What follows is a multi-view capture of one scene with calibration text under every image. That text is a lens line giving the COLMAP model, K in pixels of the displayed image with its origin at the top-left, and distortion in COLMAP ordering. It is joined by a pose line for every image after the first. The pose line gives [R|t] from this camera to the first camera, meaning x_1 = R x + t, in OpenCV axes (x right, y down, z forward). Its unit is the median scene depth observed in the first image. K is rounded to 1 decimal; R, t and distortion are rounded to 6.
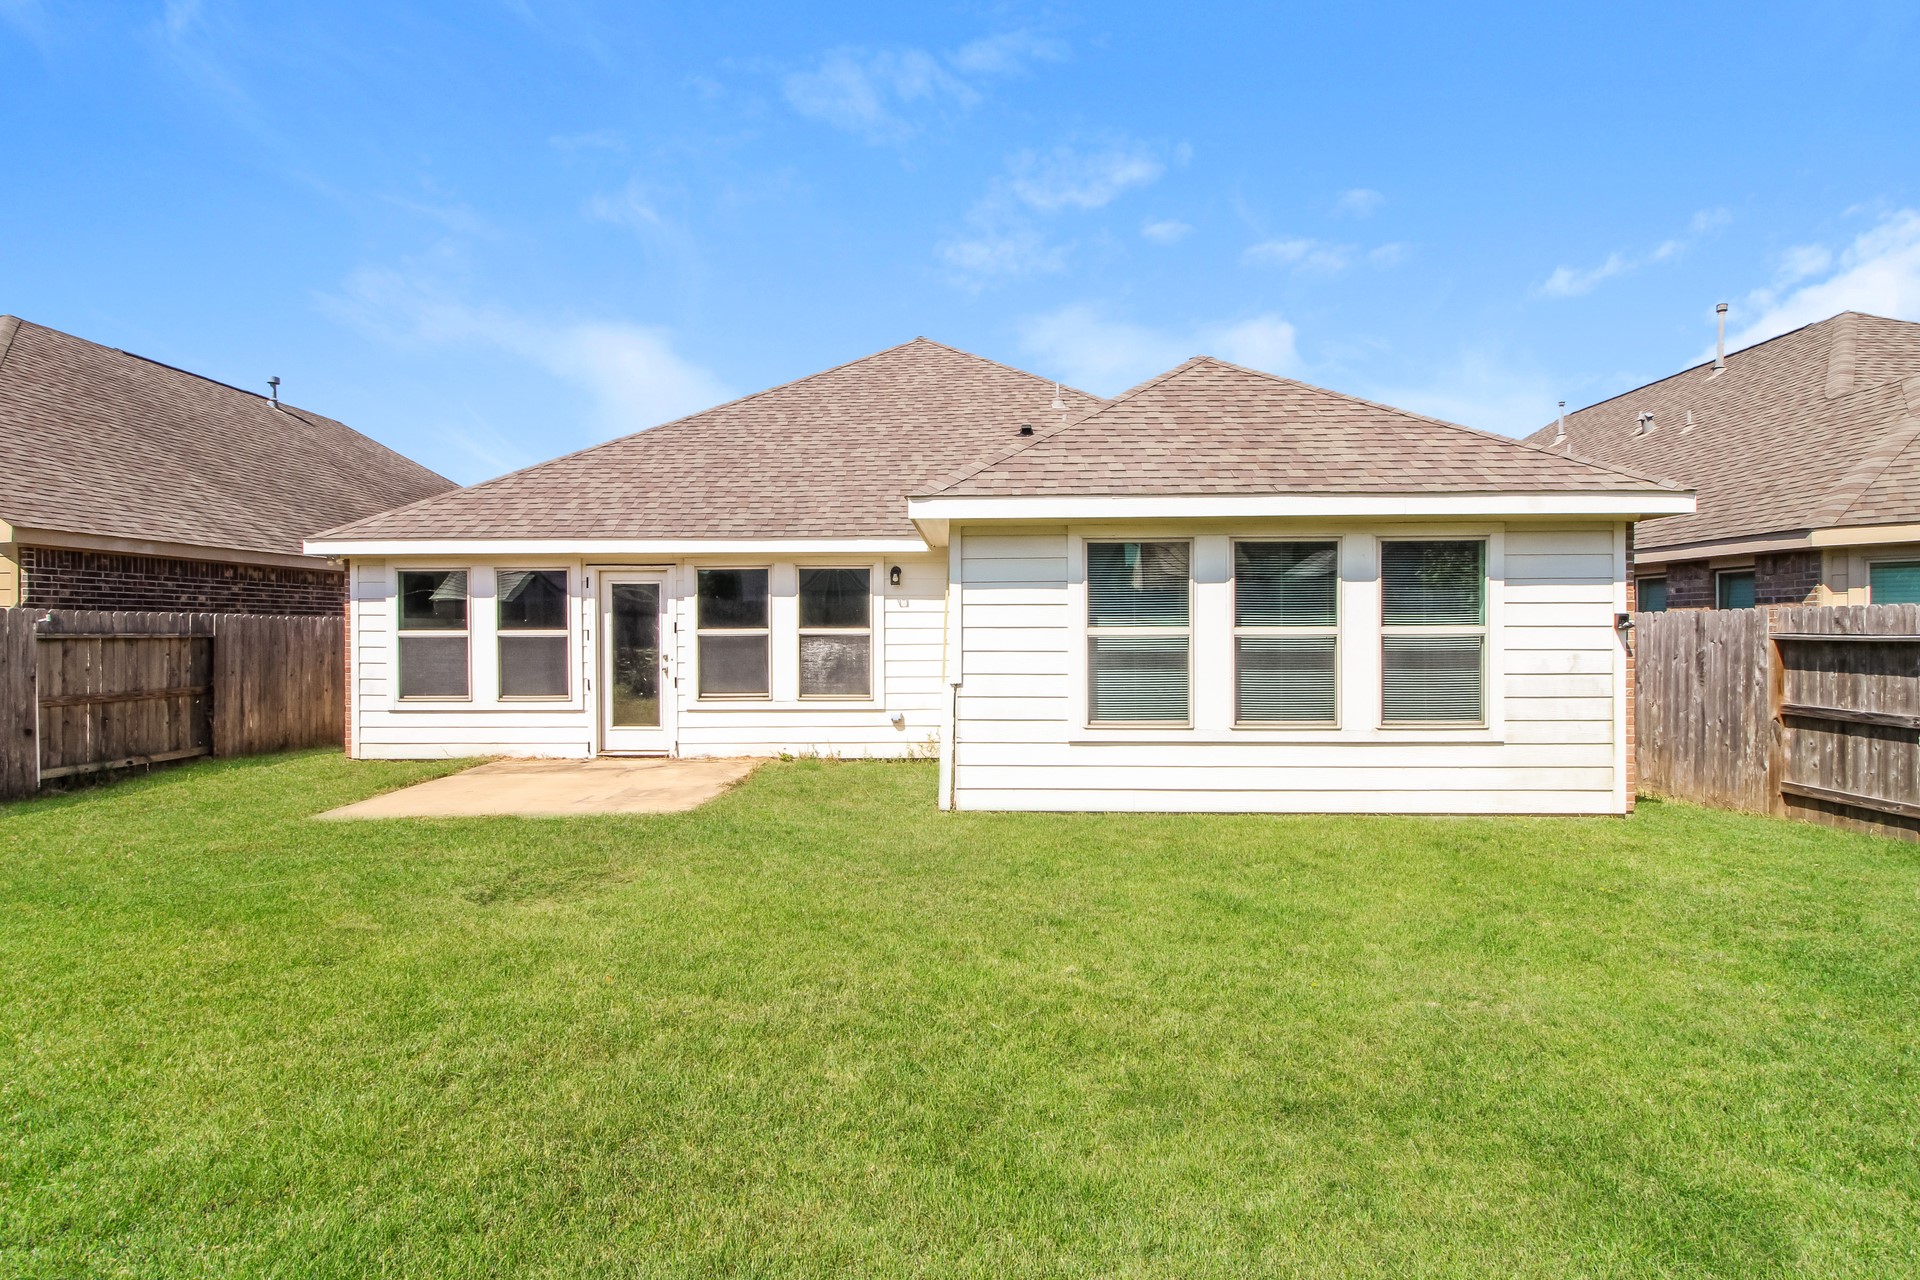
lens RADIAL K [[908.8, 0, 970.6], [0, 908.8, 617.2], [0, 0, 1]] dist [0.004229, -0.013504]
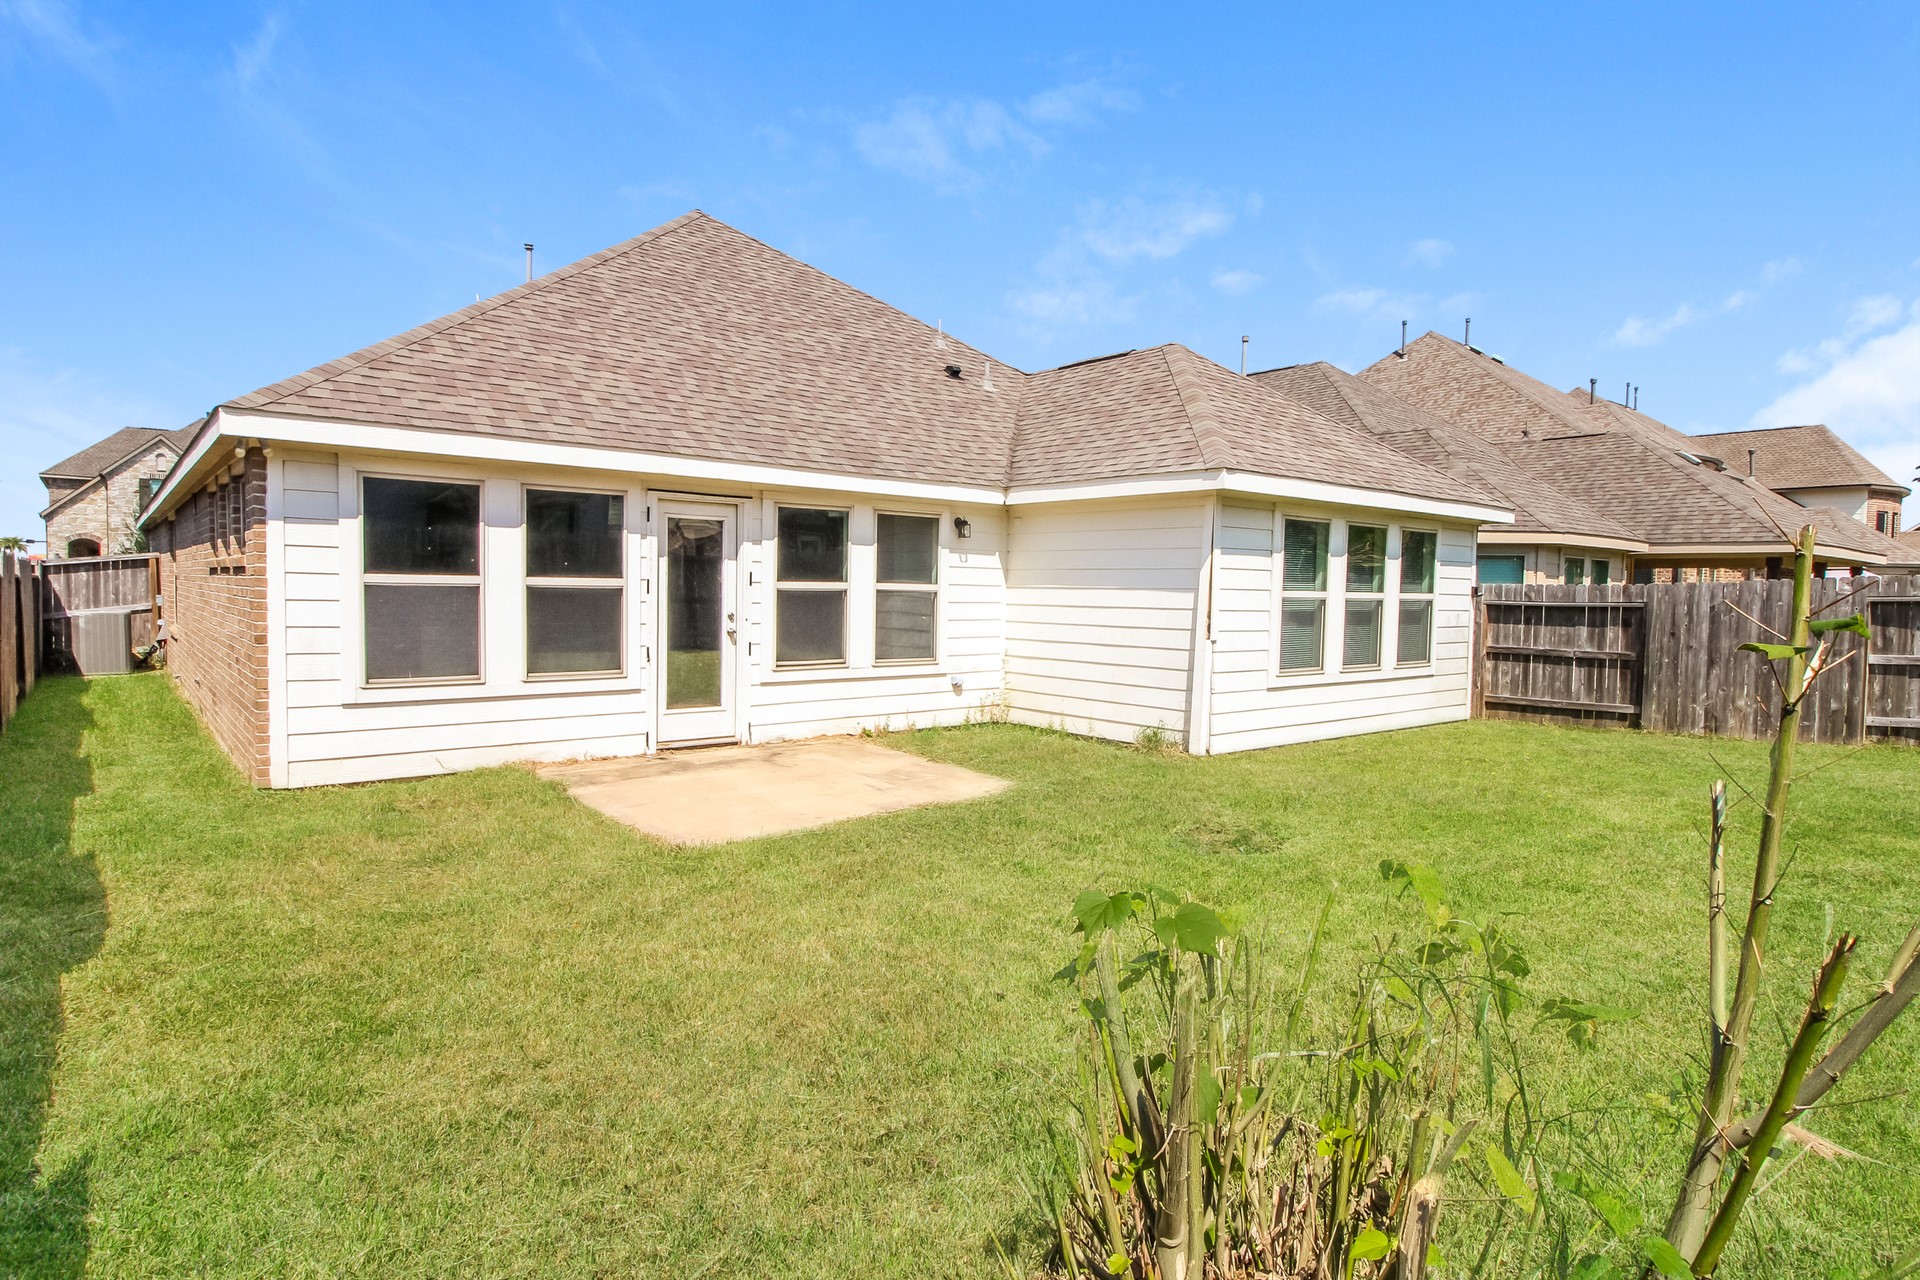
lens RADIAL K [[1167.0, 0, 960.0], [0, 1167.0, 640.0], [0, 0, 1]] dist [0.002542, -0.000052]
pose [[0.712395, -0.015303, 0.701612, -0.908531], [-0.029896, 0.998193, 0.052127, 0.006347], [-0.701142, -0.058111, 0.710650, 0.157725]]
